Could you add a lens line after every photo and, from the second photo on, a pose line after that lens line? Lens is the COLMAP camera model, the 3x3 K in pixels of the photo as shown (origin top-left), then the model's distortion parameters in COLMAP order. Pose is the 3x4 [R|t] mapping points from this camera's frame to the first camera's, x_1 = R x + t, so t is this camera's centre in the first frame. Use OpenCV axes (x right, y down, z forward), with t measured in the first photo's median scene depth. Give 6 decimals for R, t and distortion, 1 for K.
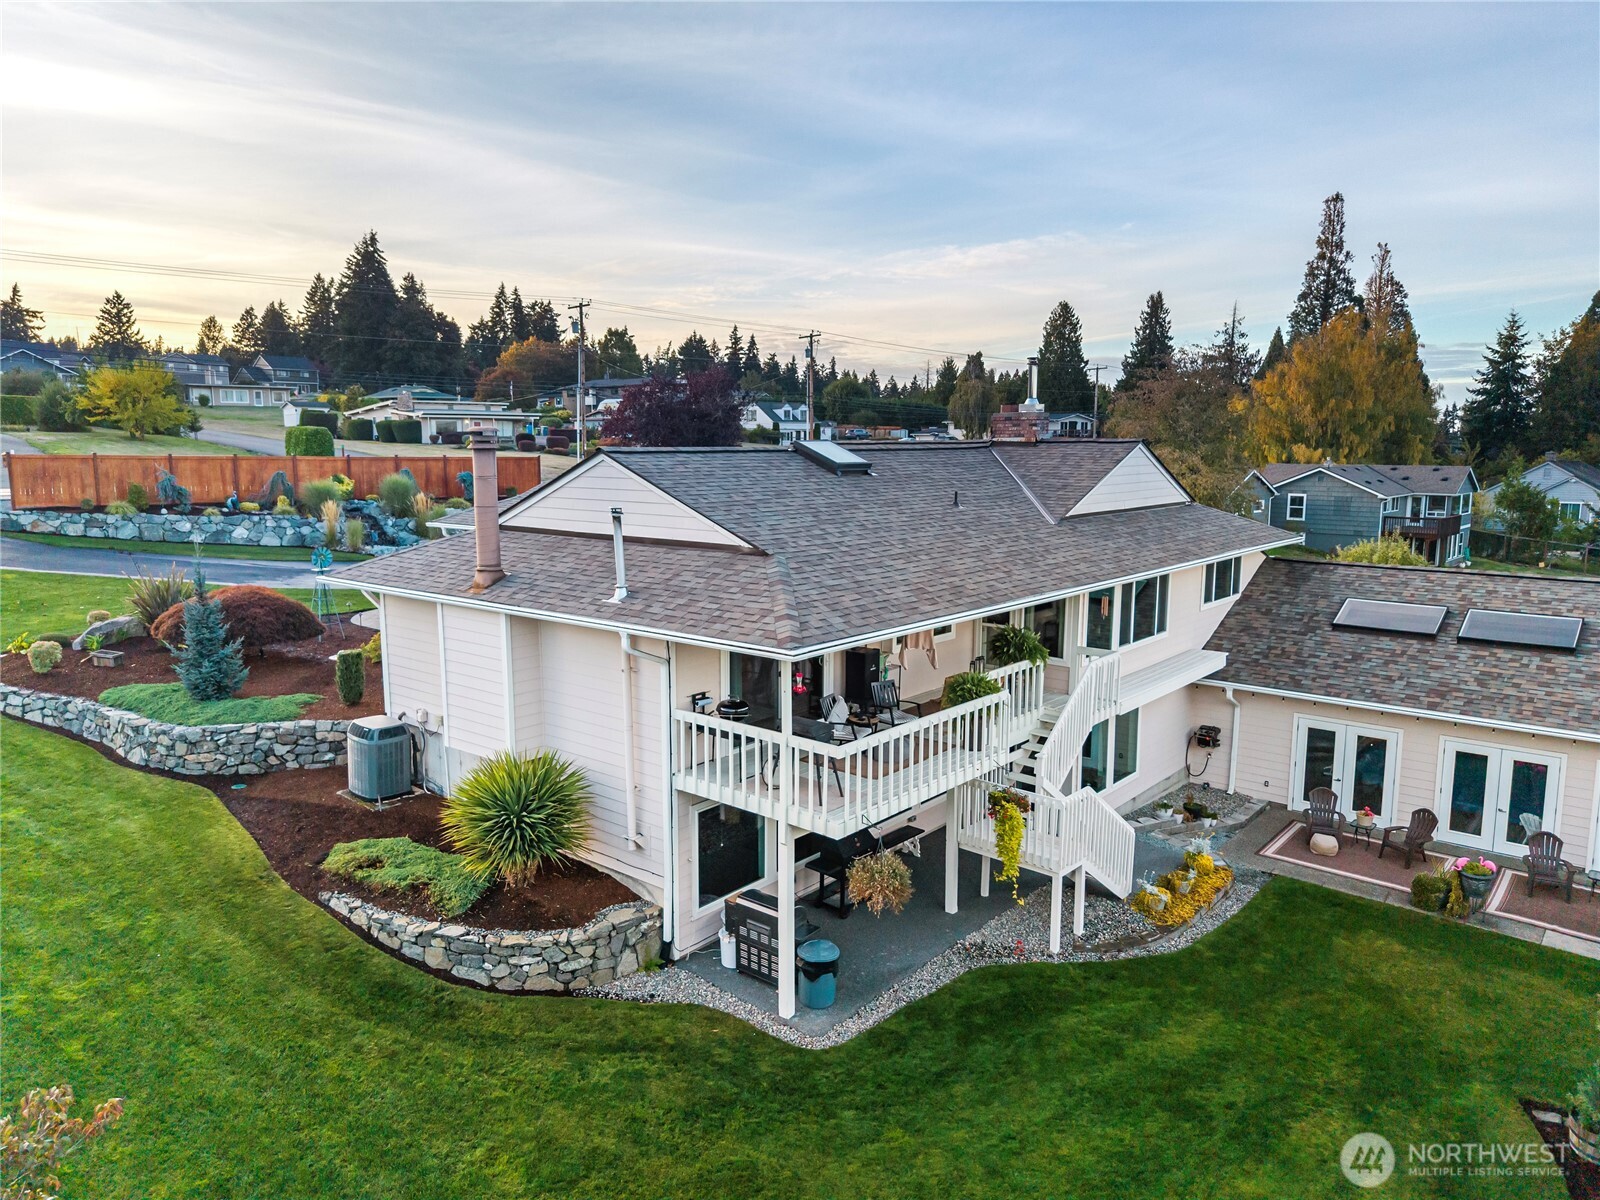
lens RADIAL K [[1066.7, 0, 801.1], [0, 1066.7, 591.9], [0, 0, 1]] dist [0.031420, -0.033133]
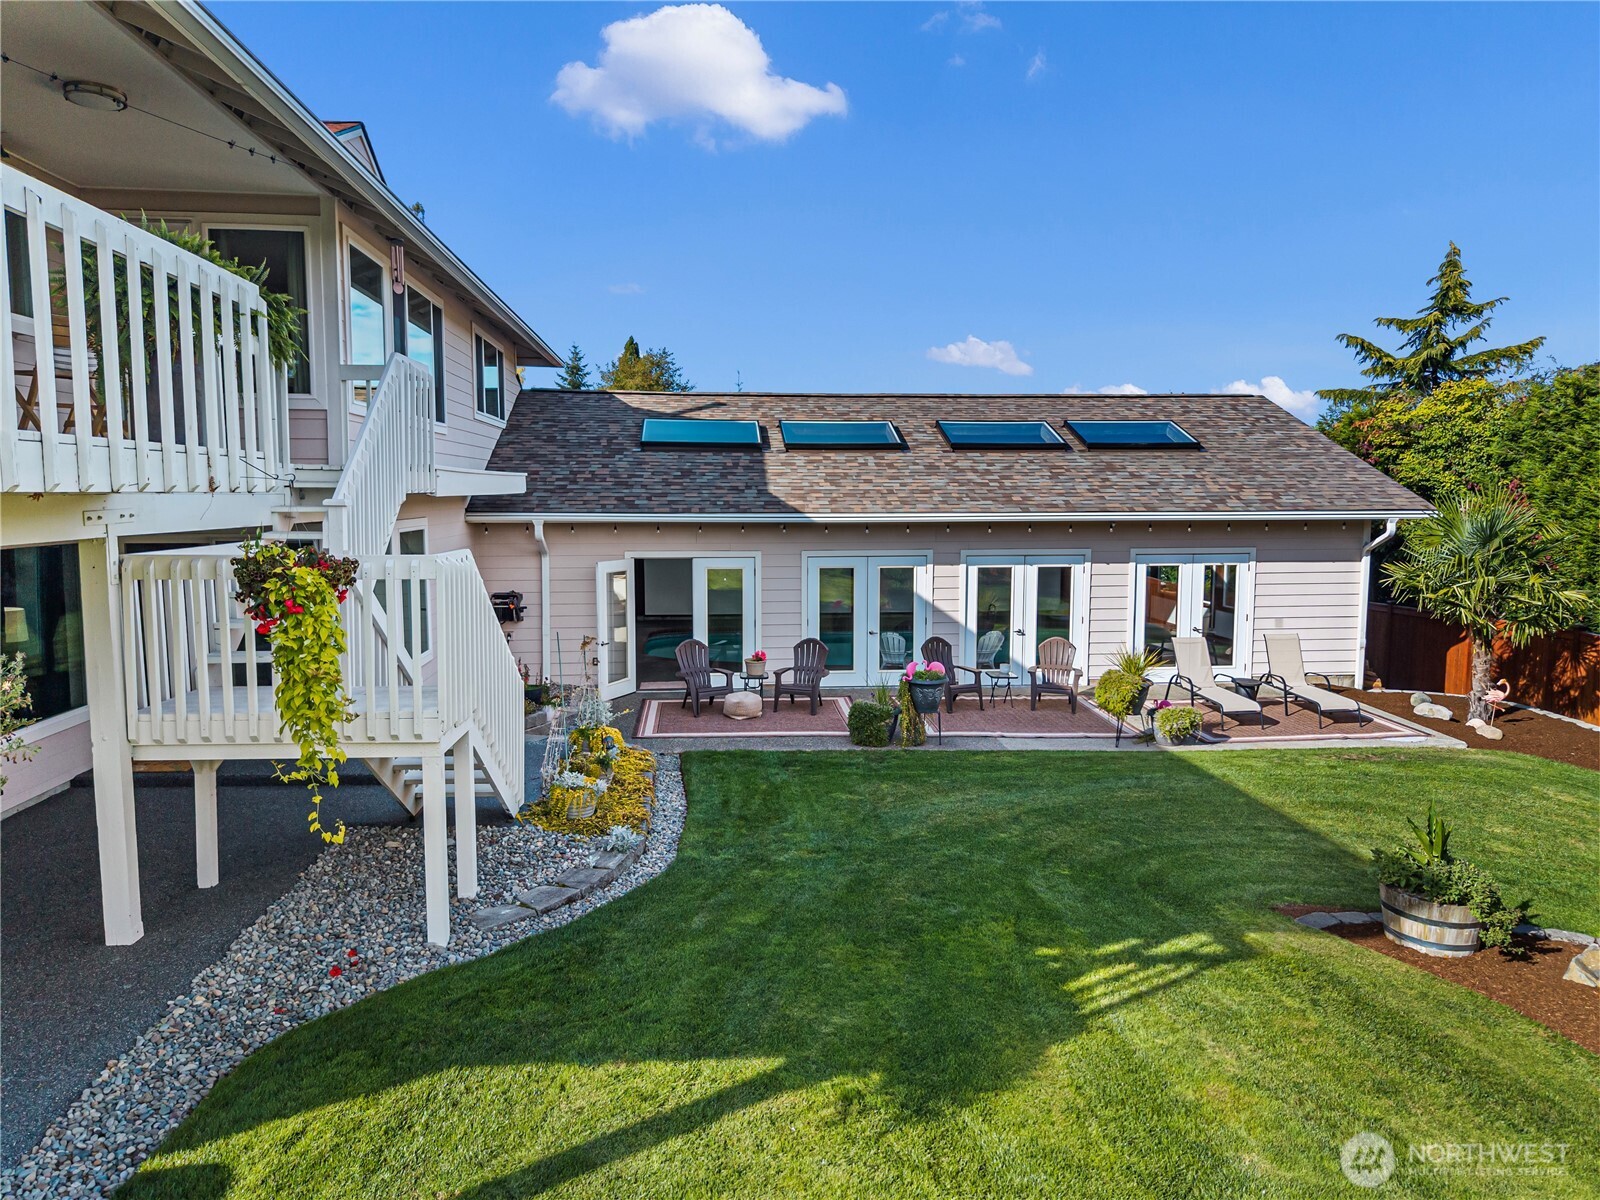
lens RADIAL K [[1066.7, 0, 811.2], [0, 1066.7, 595.4], [0, 0, 1]] dist [0.031420, -0.033133]
pose [[0.686404, -0.069338, 0.723907, 0.036759], [0.101689, 0.994816, -0.001134, 0.161877], [-0.720075, 0.074392, 0.689897, 0.451604]]
